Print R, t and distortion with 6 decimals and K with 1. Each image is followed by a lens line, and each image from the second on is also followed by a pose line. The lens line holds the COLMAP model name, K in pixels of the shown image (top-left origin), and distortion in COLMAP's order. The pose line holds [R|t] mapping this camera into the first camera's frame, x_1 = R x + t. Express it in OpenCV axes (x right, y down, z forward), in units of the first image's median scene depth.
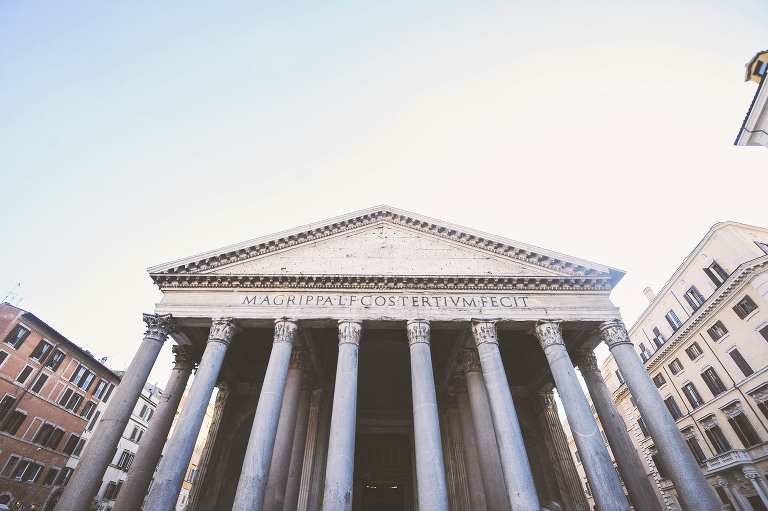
lens RADIAL K [[329.0, 0, 370.9], [0, 329.0, 240.9], [0, 0, 1]] dist [-0.015470, -0.001686]
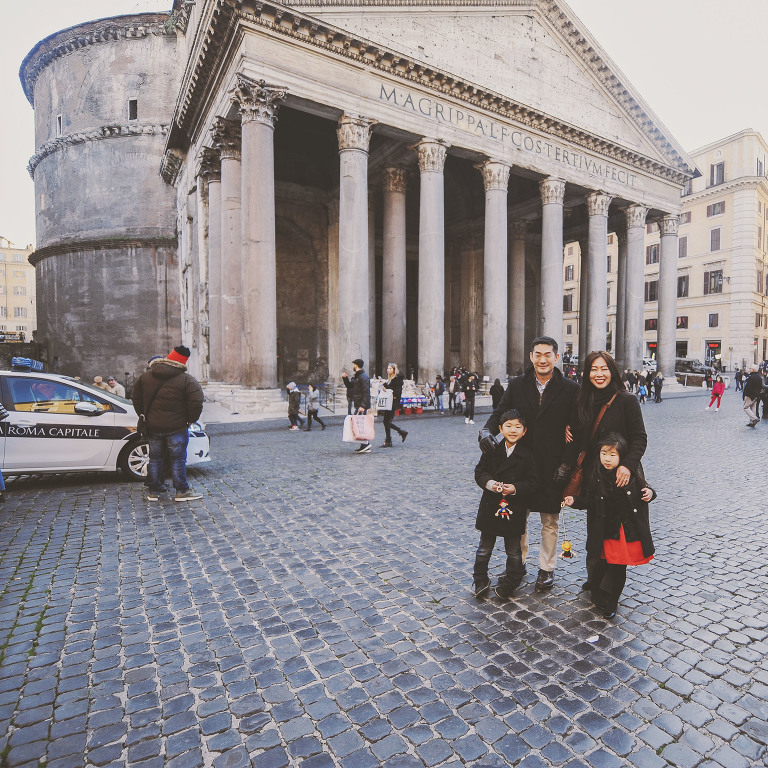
lens RADIAL K [[475.5, 0, 383.9], [0, 475.5, 386.9], [0, 0, 1]] dist [-0.016821, 0.000260]
pose [[0.842184, -0.046843, 0.537152, -0.933658], [-0.358472, 0.695525, 0.622690, -0.007104], [-0.402771, -0.716973, 0.568968, -0.002554]]
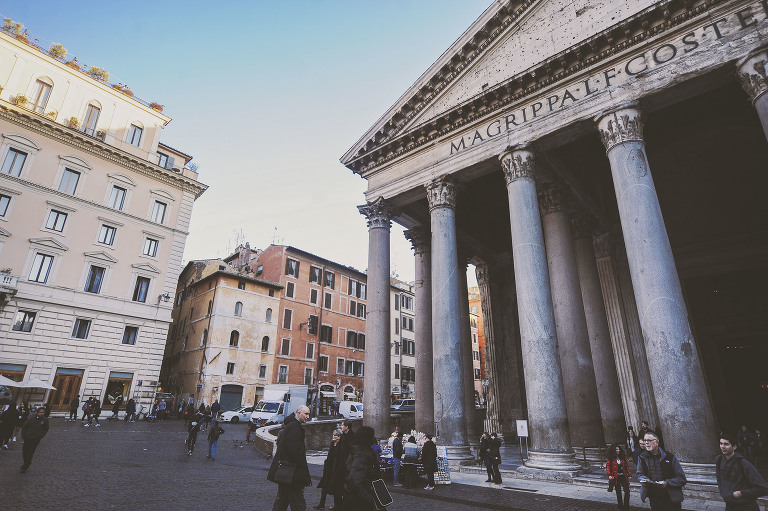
lens RADIAL K [[417.9, 0, 384.0], [0, 417.9, 251.6], [0, 0, 1]] dist [0.000371, -0.001263]
pose [[0.771194, -0.236680, -0.590967, 0.001274], [0.438787, 0.870200, 0.224092, 0.103160], [0.461222, -0.432127, 0.774945, 0.096040]]
